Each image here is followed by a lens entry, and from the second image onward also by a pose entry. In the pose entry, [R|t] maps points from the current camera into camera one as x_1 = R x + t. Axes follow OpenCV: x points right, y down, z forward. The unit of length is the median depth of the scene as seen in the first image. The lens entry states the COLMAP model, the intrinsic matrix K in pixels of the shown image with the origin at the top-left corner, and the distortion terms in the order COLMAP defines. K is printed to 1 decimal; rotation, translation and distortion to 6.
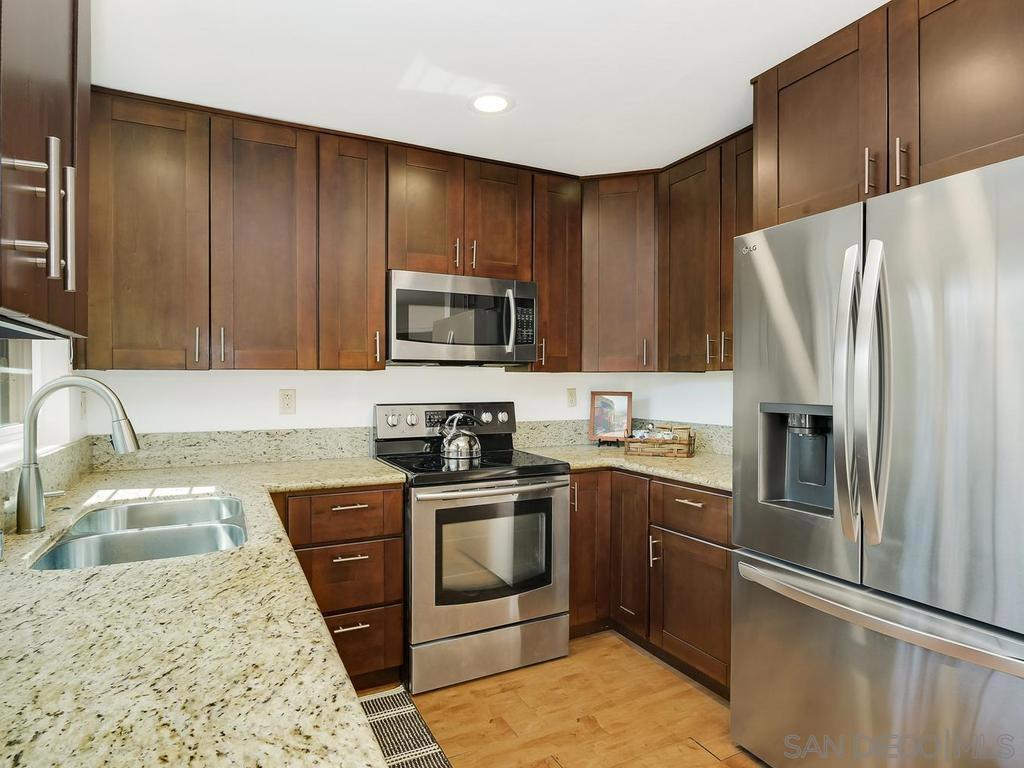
lens RADIAL K [[579.1, 0, 514.0], [0, 579.1, 390.8], [0, 0, 1]] dist [-0.013520, -0.002751]
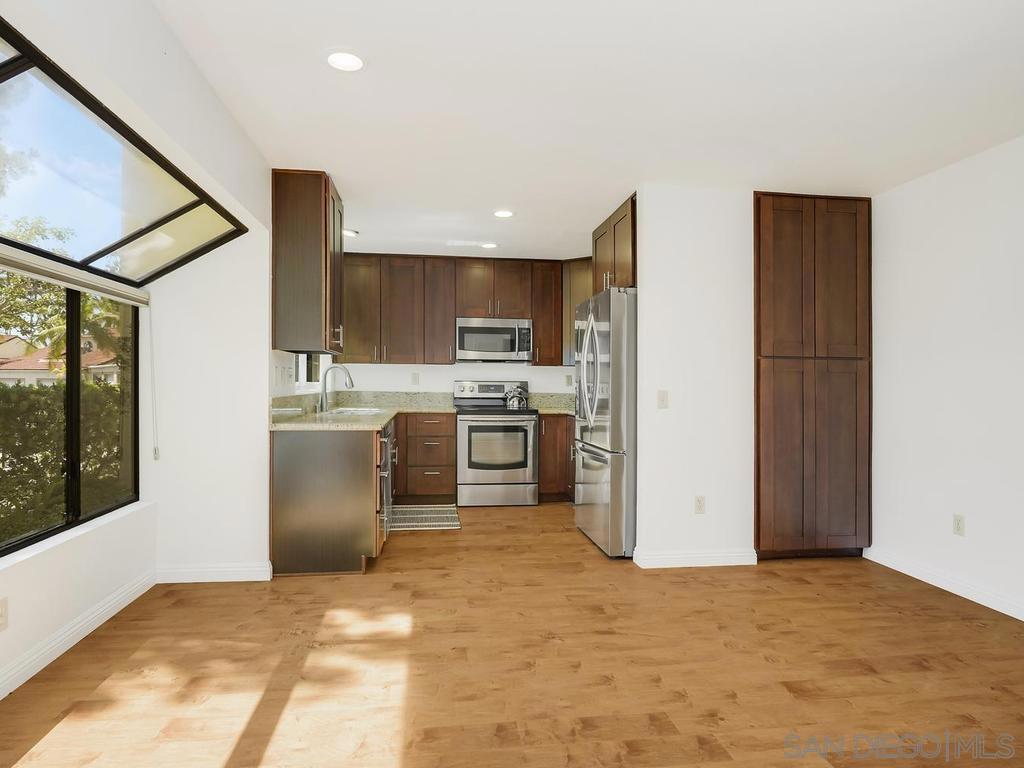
lens RADIAL K [[579.1, 0, 514.0], [0, 579.1, 390.8], [0, 0, 1]] dist [-0.013520, -0.002751]
pose [[0.950403, 0.011657, -0.310803, 0.664455], [-0.013354, 0.999905, -0.003336, 0.068211], [0.310735, 0.007321, 0.950469, -0.986141]]
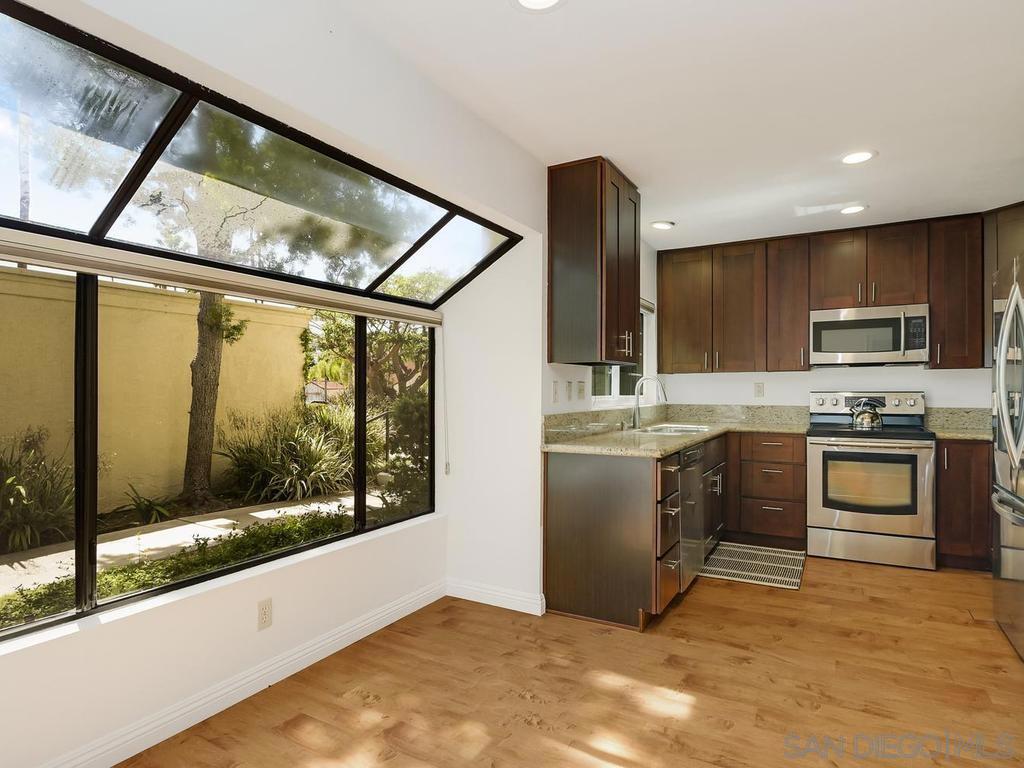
lens RADIAL K [[579.1, 0, 514.0], [0, 579.1, 390.8], [0, 0, 1]] dist [-0.013520, -0.002751]
pose [[0.559753, -0.002508, -0.828655, 0.697116], [-0.010291, 0.999897, -0.009977, 0.049012], [0.828595, 0.014113, 0.559670, -0.652445]]
